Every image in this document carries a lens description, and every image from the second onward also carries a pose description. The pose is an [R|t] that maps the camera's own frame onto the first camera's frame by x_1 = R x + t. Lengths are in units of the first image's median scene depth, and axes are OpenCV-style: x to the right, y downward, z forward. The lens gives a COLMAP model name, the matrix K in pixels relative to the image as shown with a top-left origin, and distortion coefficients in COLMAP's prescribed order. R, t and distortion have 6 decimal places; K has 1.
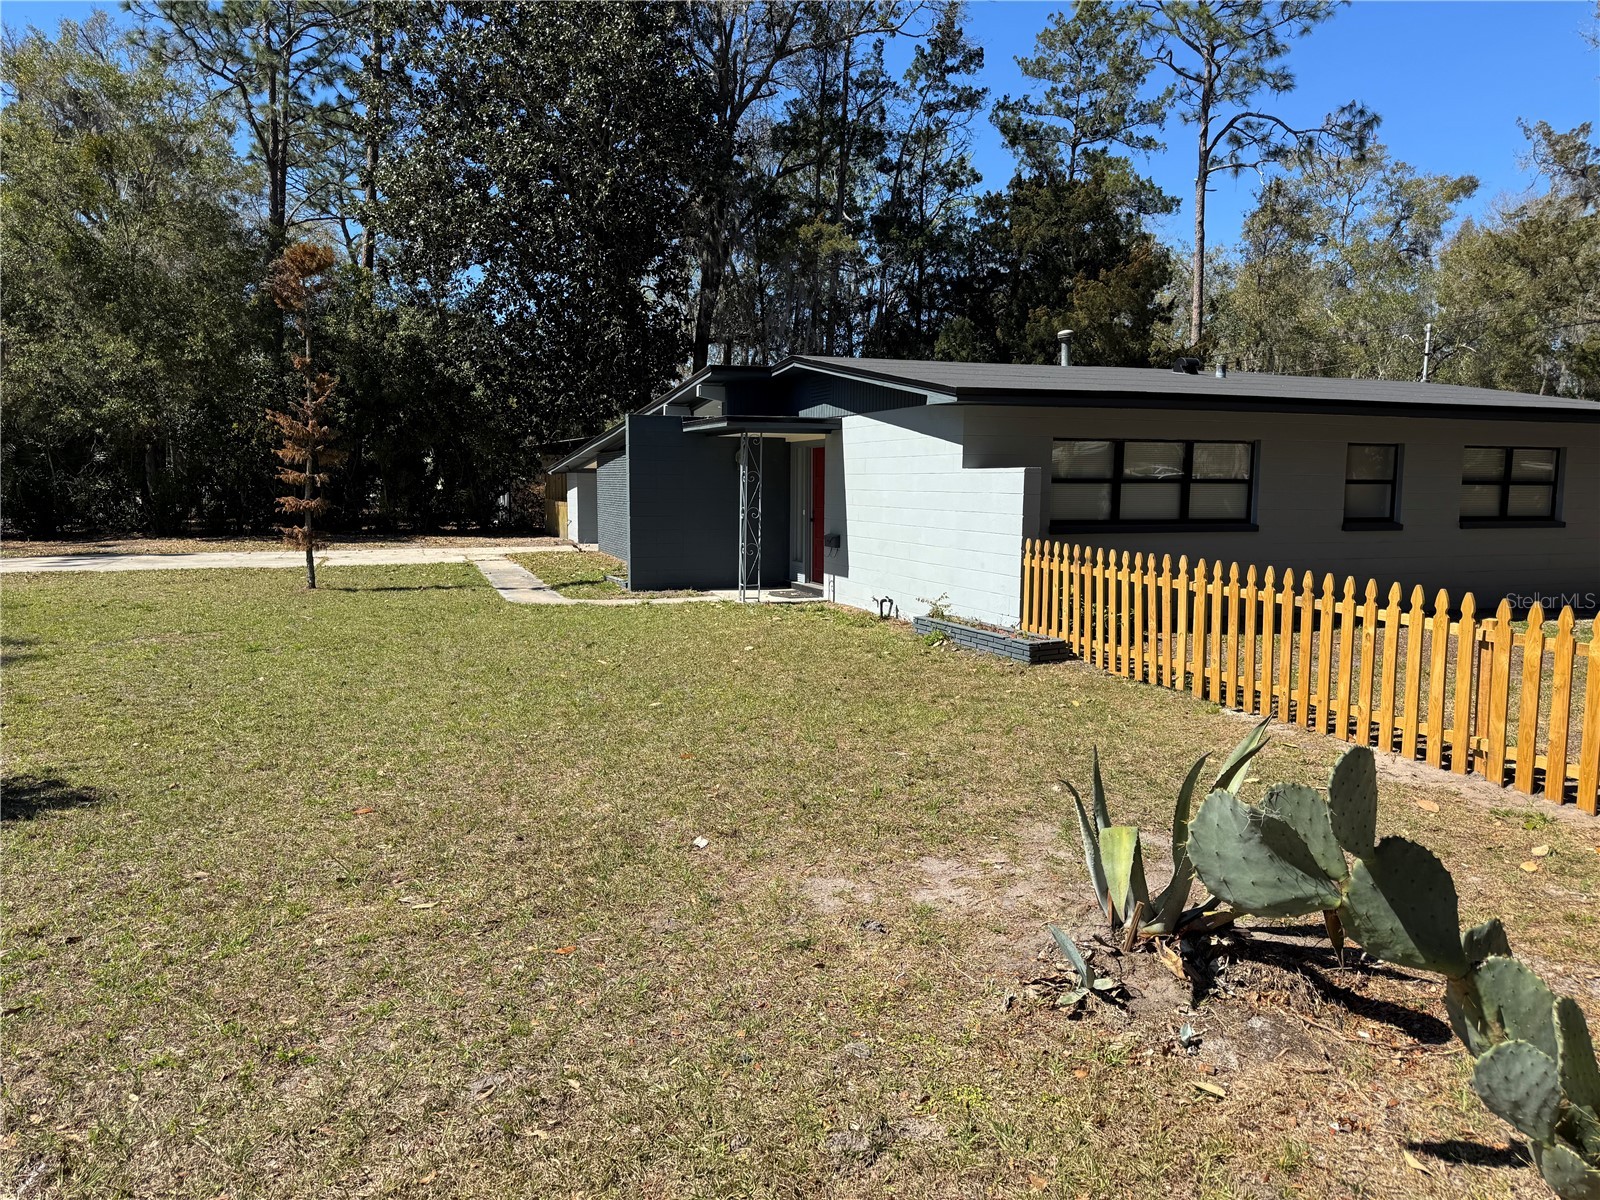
lens RADIAL K [[1119.2, 0, 777.0], [0, 1119.2, 600.4], [0, 0, 1]] dist [0.003721, -0.021460]
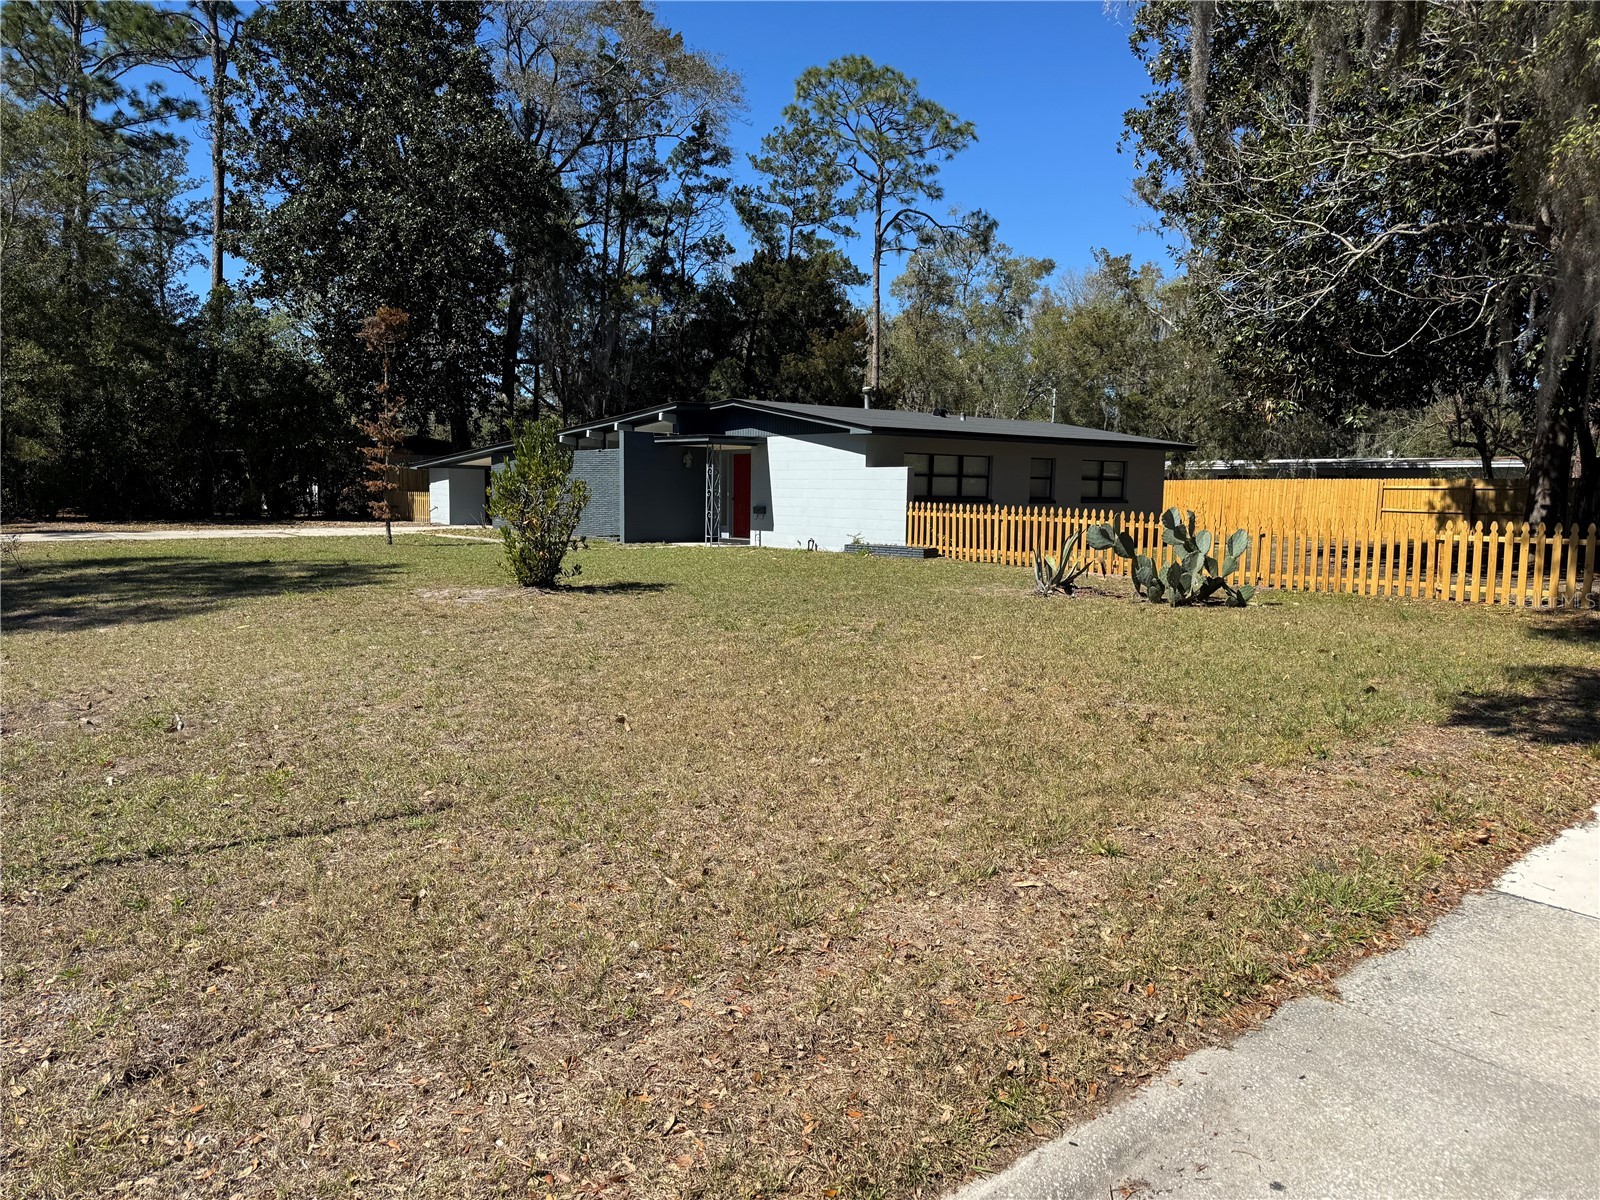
lens RADIAL K [[1102.8, 0, 800.0], [0, 1102.8, 600.0], [0, 0, 1]] dist [0.010247, 0.000174]
pose [[0.942421, -0.023781, 0.333582, -0.178889], [0.025768, 0.999667, -0.001531, 0.034169], [-0.333435, 0.010039, 0.942720, -0.231192]]
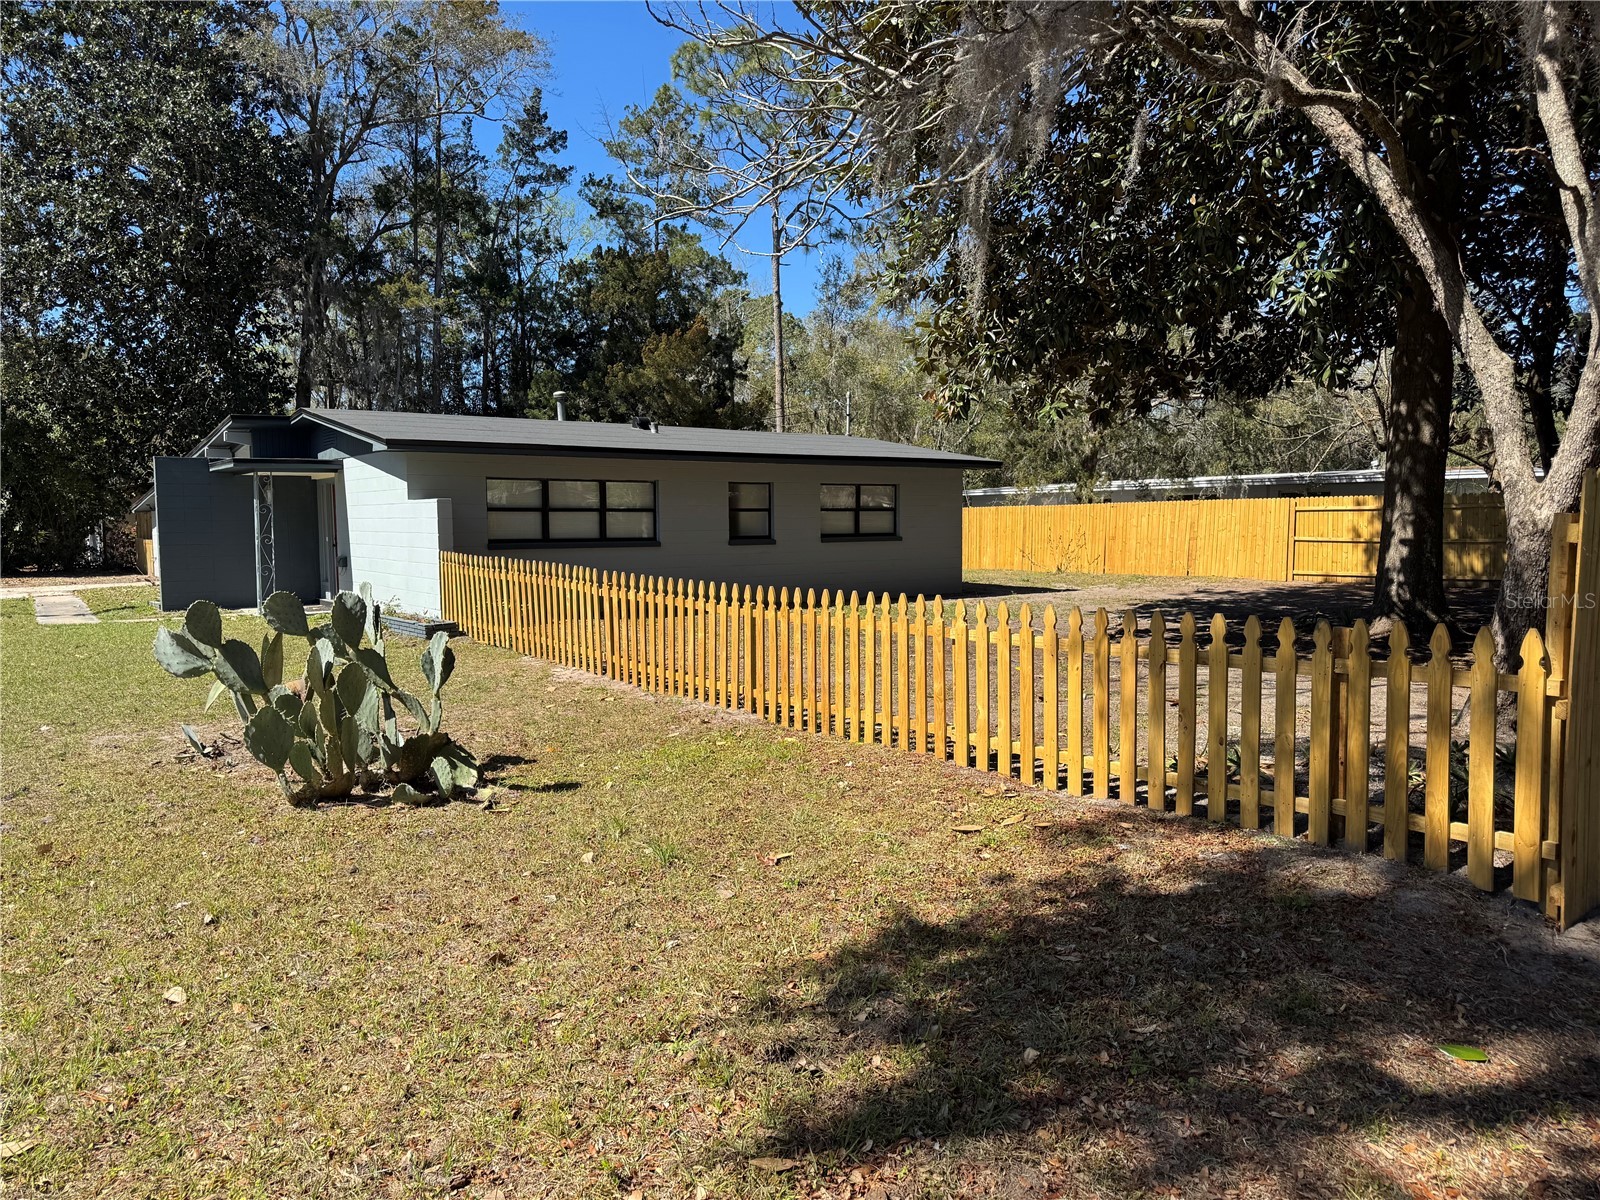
lens RADIAL K [[1119.2, 0, 777.0], [0, 1119.2, 600.4], [0, 0, 1]] dist [0.003721, -0.021460]
pose [[0.963108, -0.030598, 0.267371, 0.073263], [0.040055, 0.998747, -0.029988, 0.017367], [-0.266119, 0.039591, 0.963127, -0.116424]]
